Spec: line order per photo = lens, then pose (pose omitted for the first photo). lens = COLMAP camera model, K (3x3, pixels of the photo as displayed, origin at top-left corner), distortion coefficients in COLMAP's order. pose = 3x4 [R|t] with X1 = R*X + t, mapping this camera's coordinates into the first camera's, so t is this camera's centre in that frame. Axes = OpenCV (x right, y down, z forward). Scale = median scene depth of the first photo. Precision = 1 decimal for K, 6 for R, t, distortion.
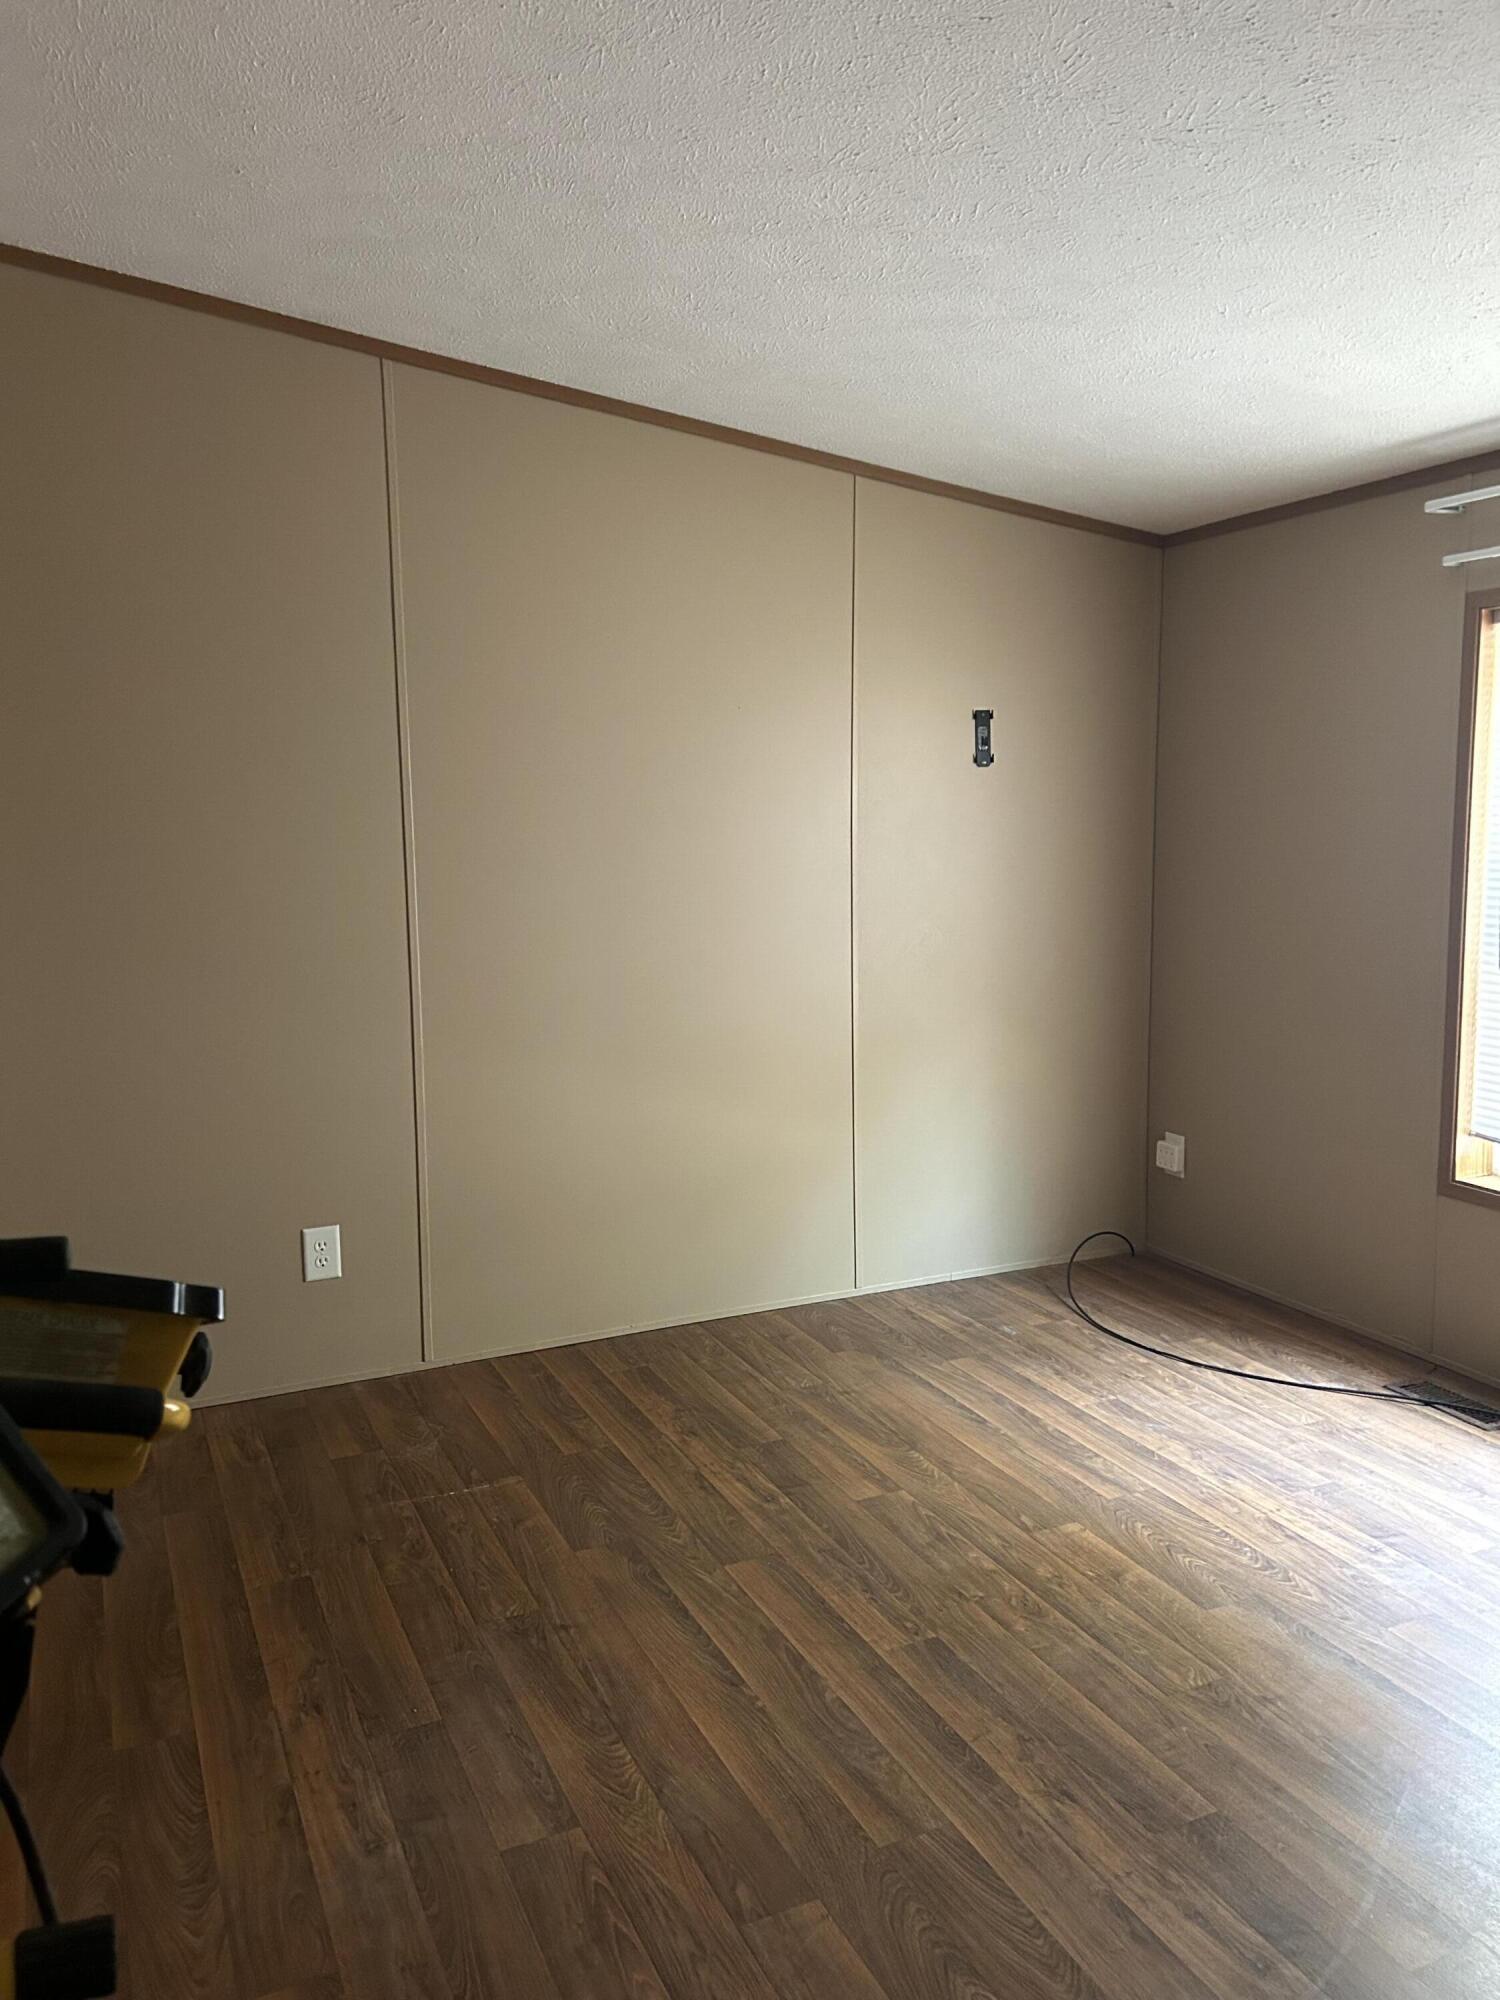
lens RADIAL K [[1491.1, 0, 741.5], [0, 1491.1, 1031.1], [0, 0, 1]] dist [0.055594, -0.058504]
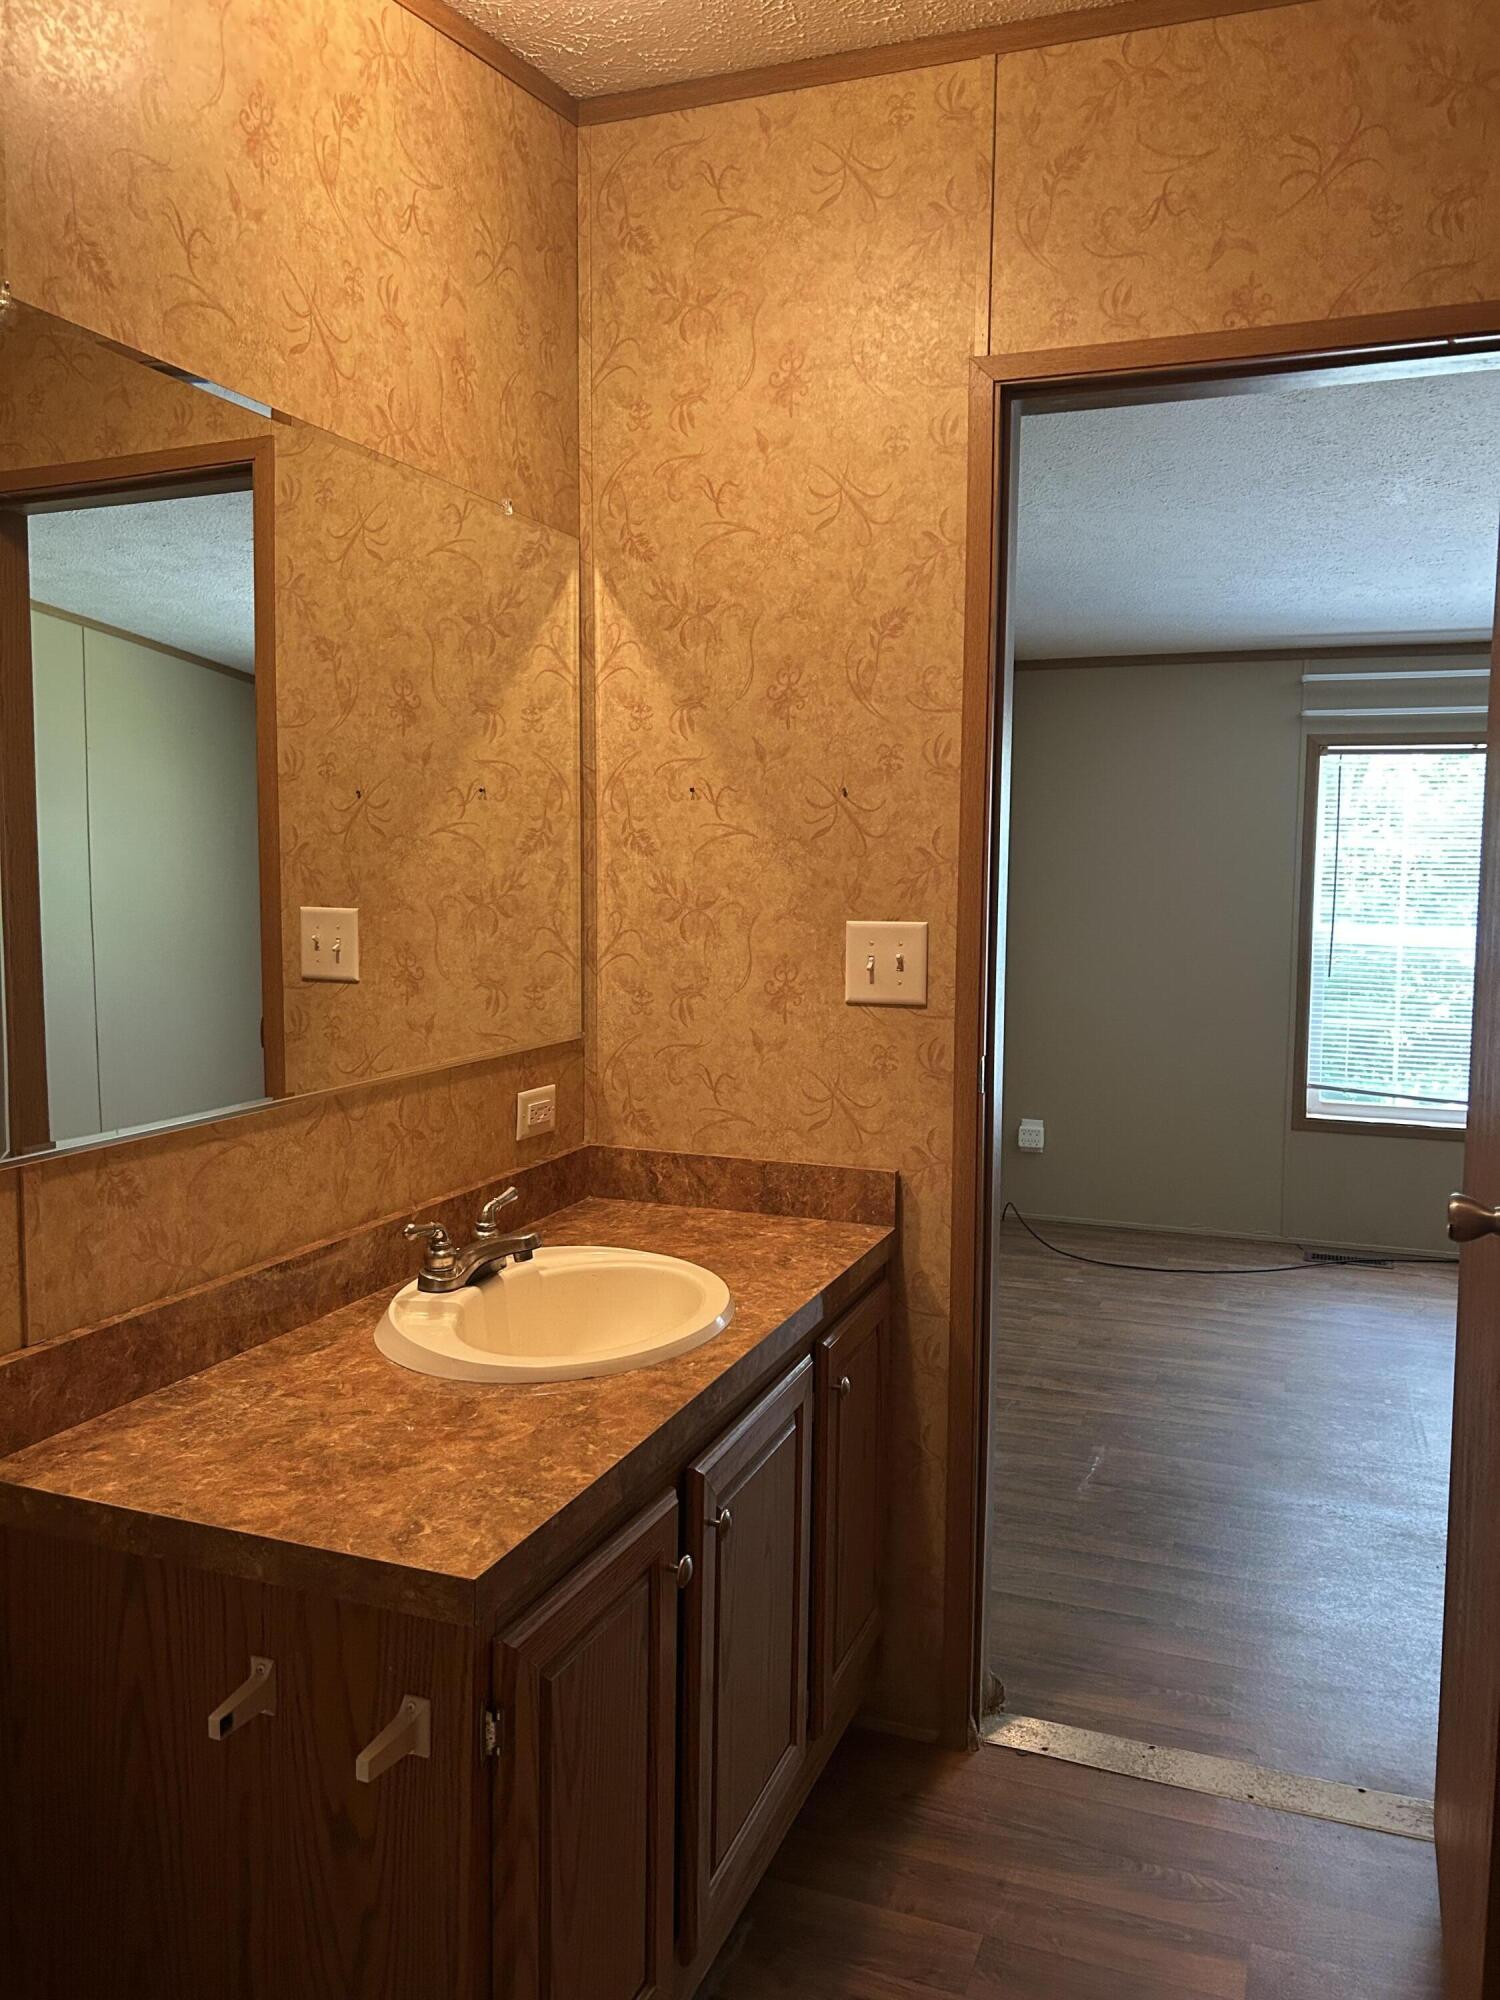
lens RADIAL K [[1491.1, 0, 779.7], [0, 1491.1, 997.7], [0, 0, 1]] dist [0.055594, -0.058504]
pose [[0.697970, -0.031033, 0.715454, -1.028806], [0.073890, 0.996849, -0.028846, -0.018812], [-0.712305, 0.072998, 0.698064, 0.340439]]
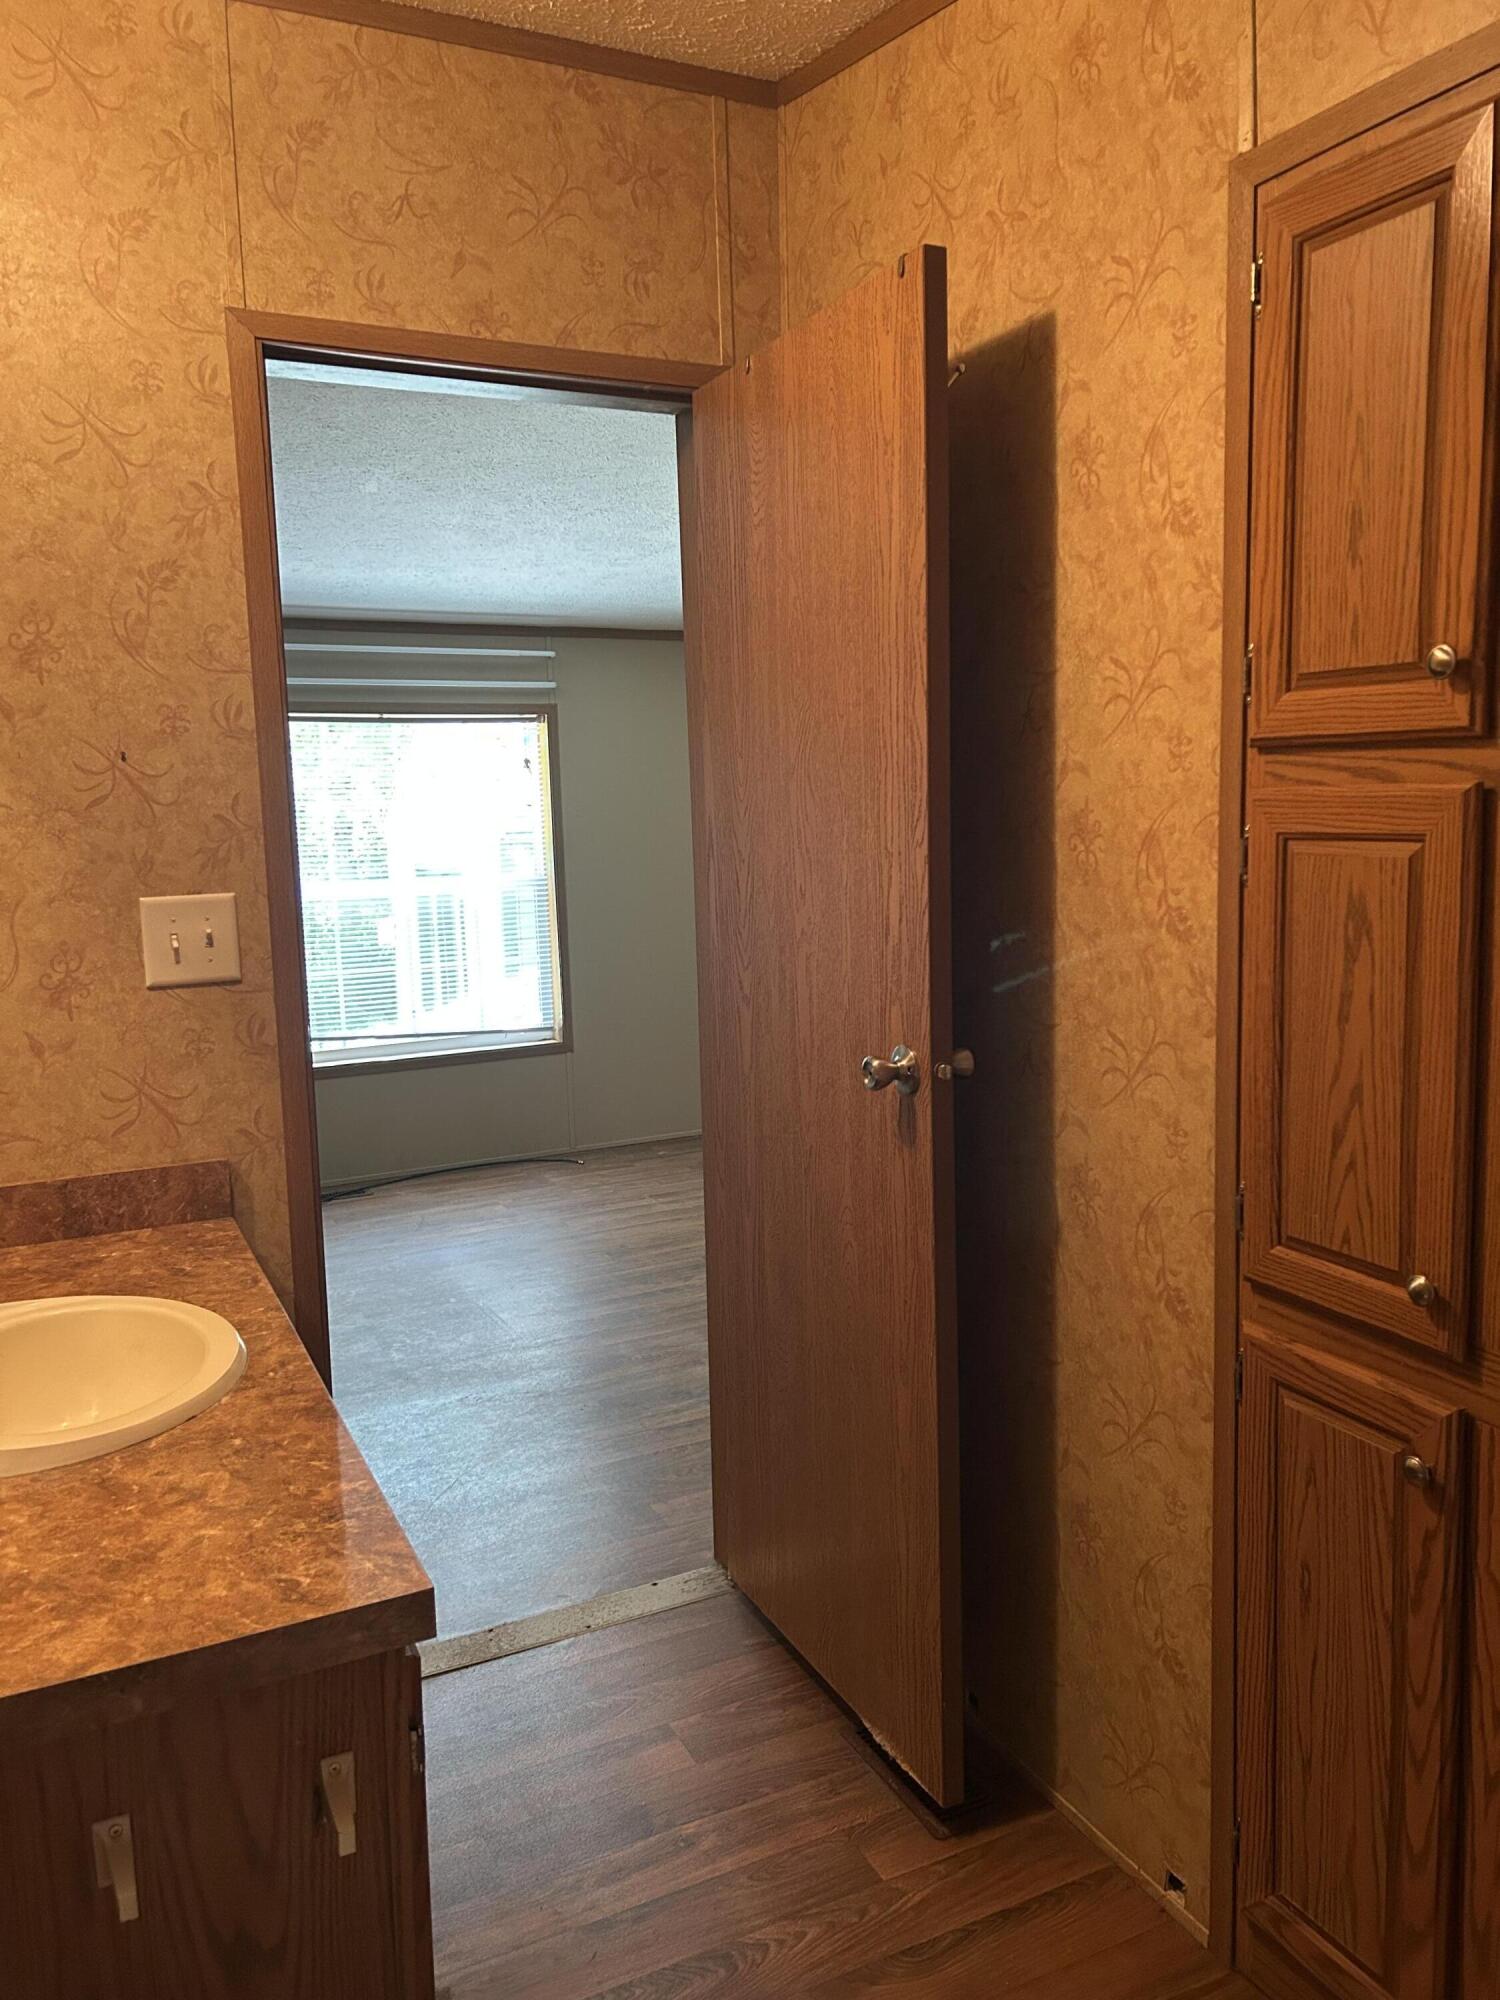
lens RADIAL K [[1491.1, 0, 767.6], [0, 1491.1, 984.7], [0, 0, 1]] dist [0.055594, -0.058504]
pose [[-0.040609, -0.086036, 0.995464, -1.284930], [0.174117, 0.980433, 0.091840, -0.077353], [-0.983887, 0.177056, -0.024834, 0.774836]]
